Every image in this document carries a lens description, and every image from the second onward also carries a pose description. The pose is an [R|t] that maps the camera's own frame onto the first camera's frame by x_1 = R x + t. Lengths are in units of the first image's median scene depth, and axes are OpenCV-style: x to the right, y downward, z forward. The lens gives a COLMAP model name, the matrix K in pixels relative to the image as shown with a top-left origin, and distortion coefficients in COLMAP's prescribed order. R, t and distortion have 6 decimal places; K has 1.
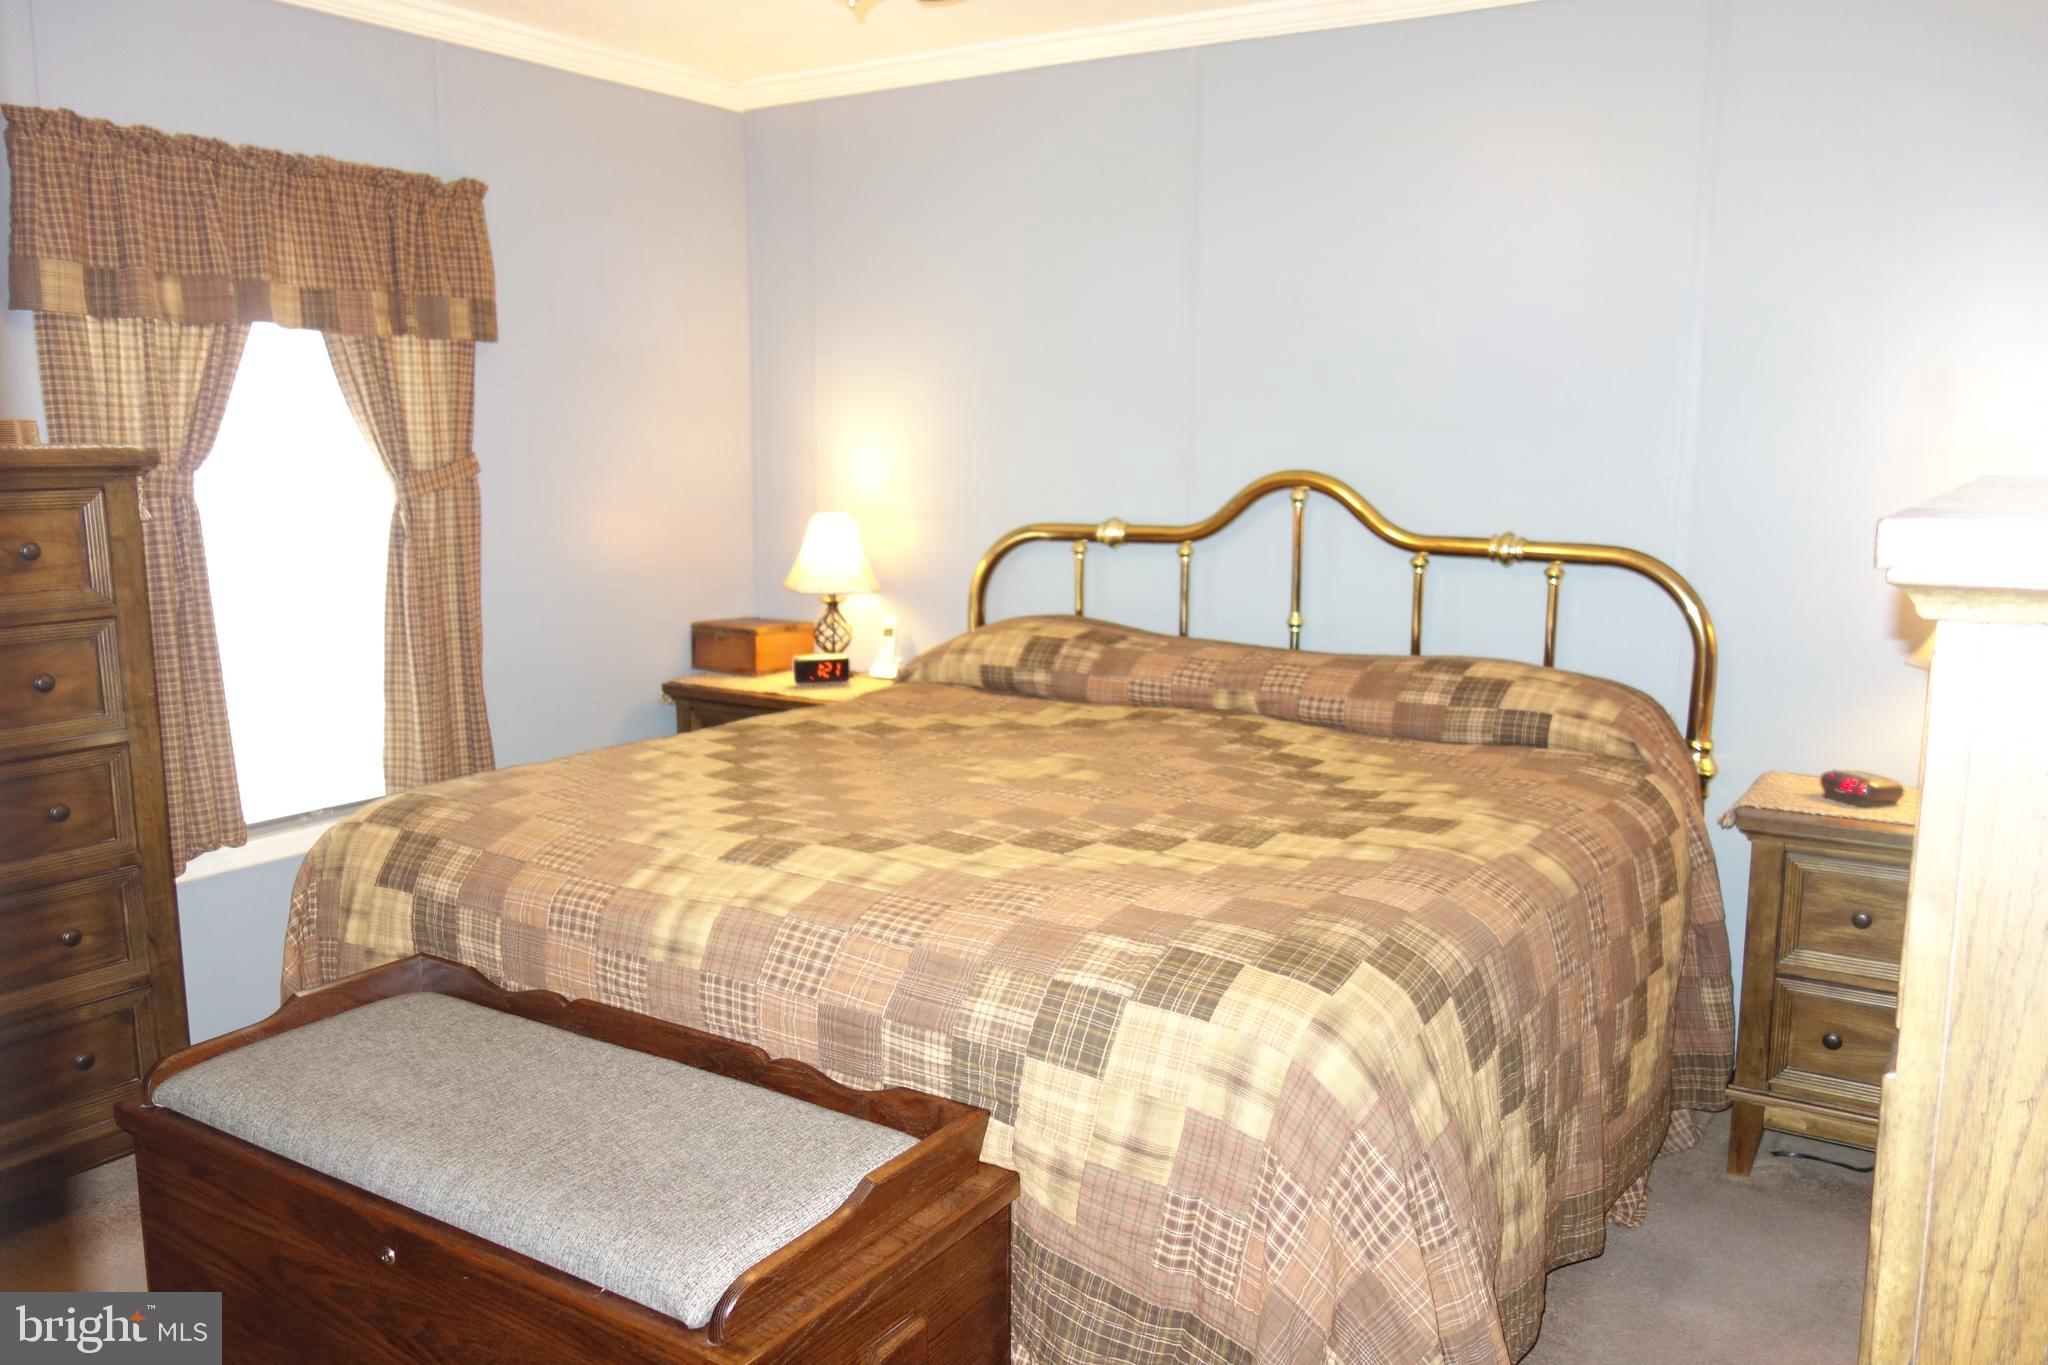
lens RADIAL K [[1580.3, 0, 1024.0], [0, 1580.3, 682.5], [0, 0, 1]] dist [-0.018115, -0.000483]
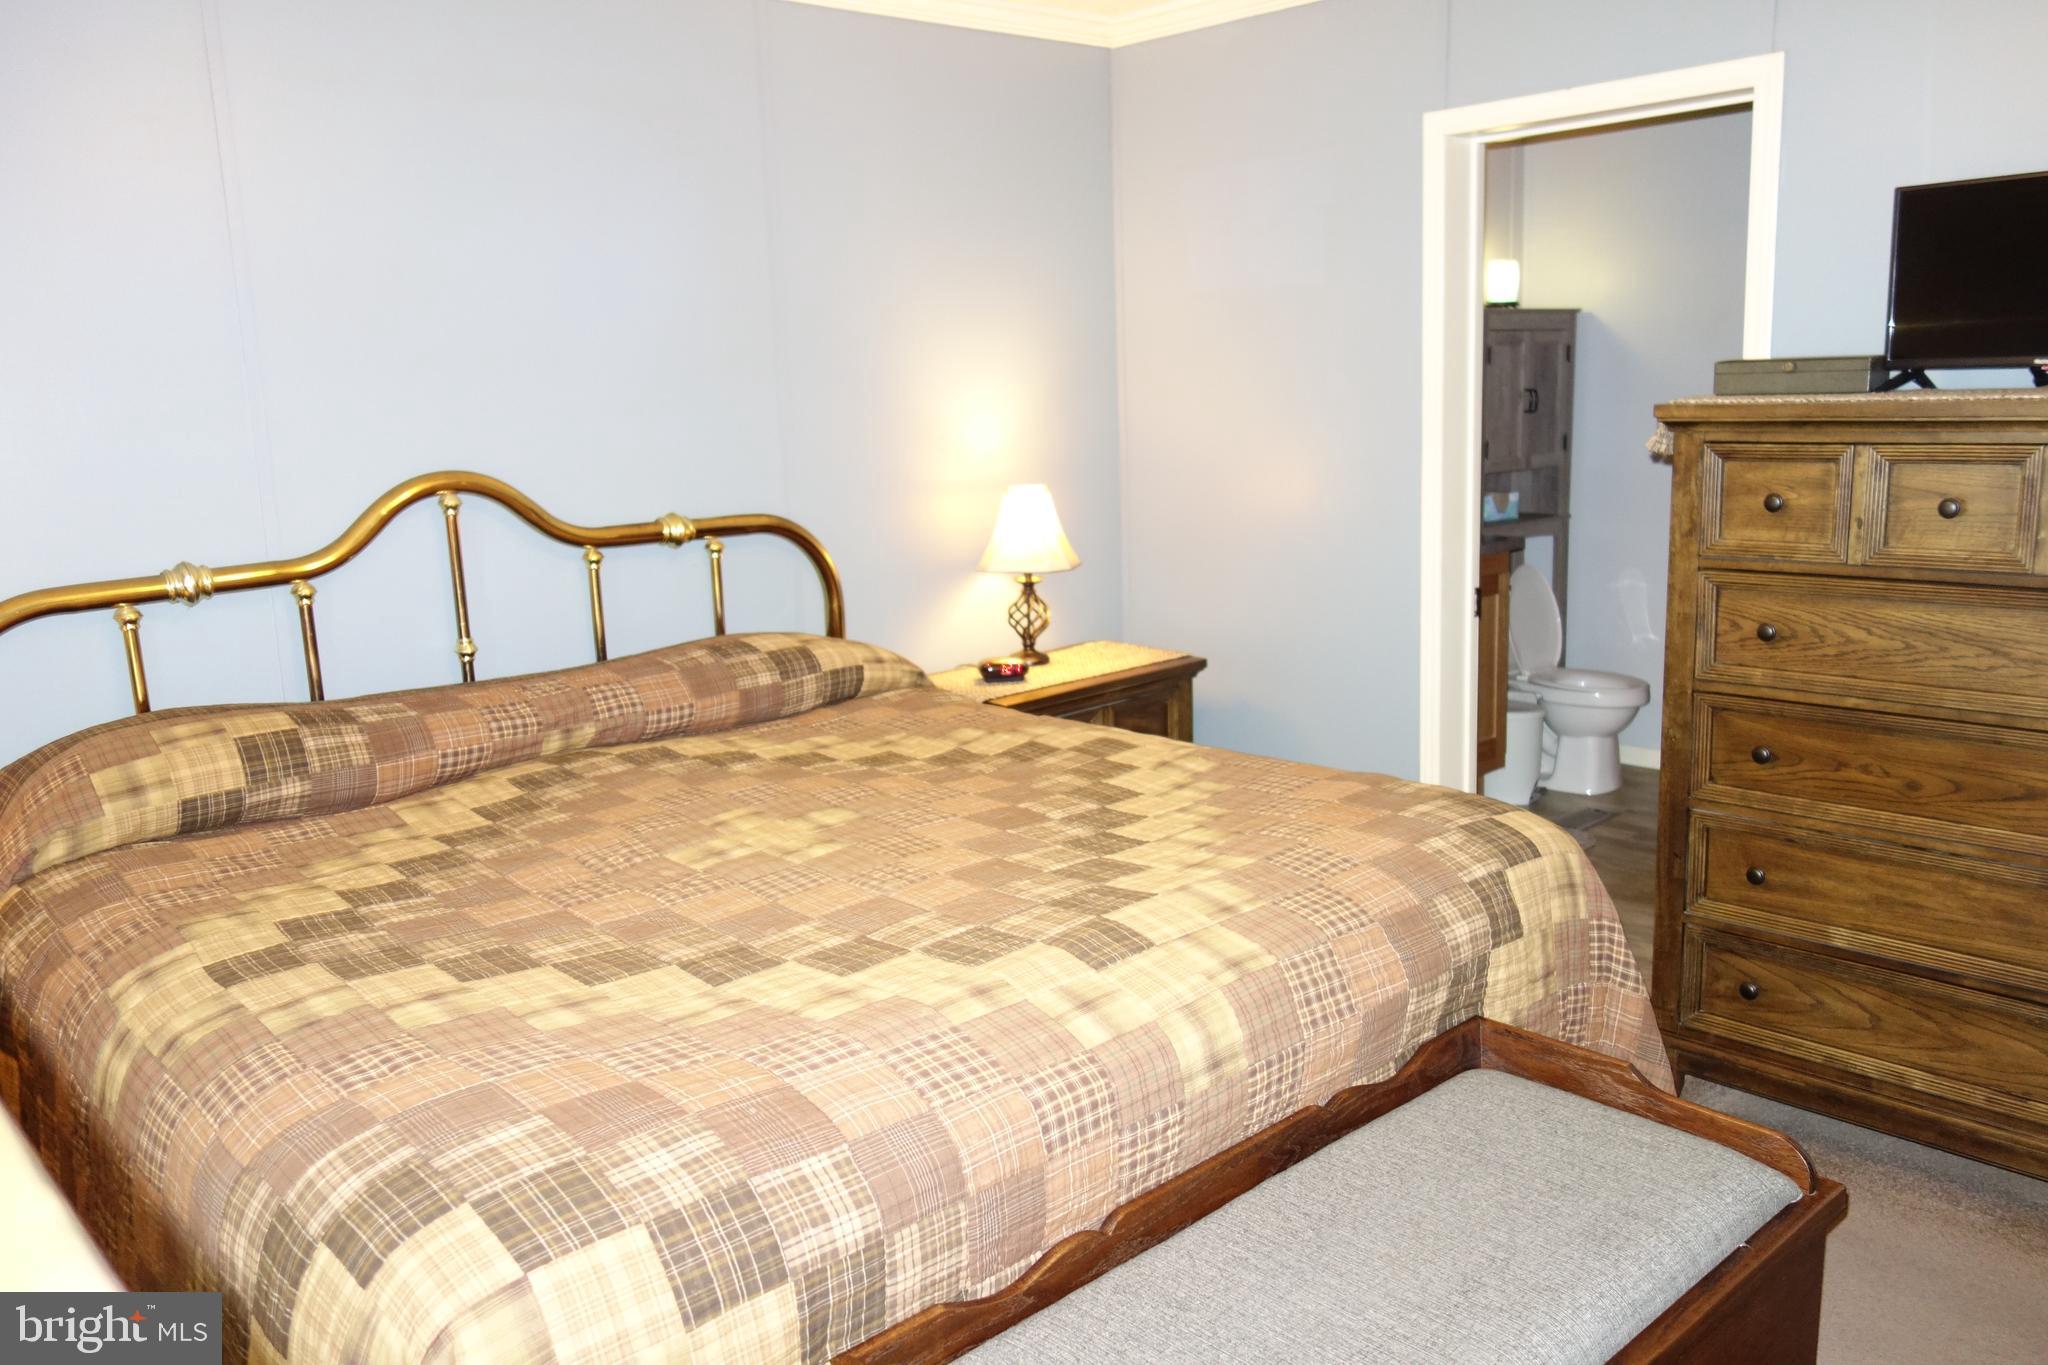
lens RADIAL K [[1580.3, 0, 1024.0], [0, 1580.3, 682.5], [0, 0, 1]] dist [-0.018115, -0.000483]
pose [[0.266533, -0.201721, 0.942480, -0.858792], [0.190233, 0.969627, 0.153734, -0.147179], [-0.944866, 0.138316, 0.296811, 0.722049]]
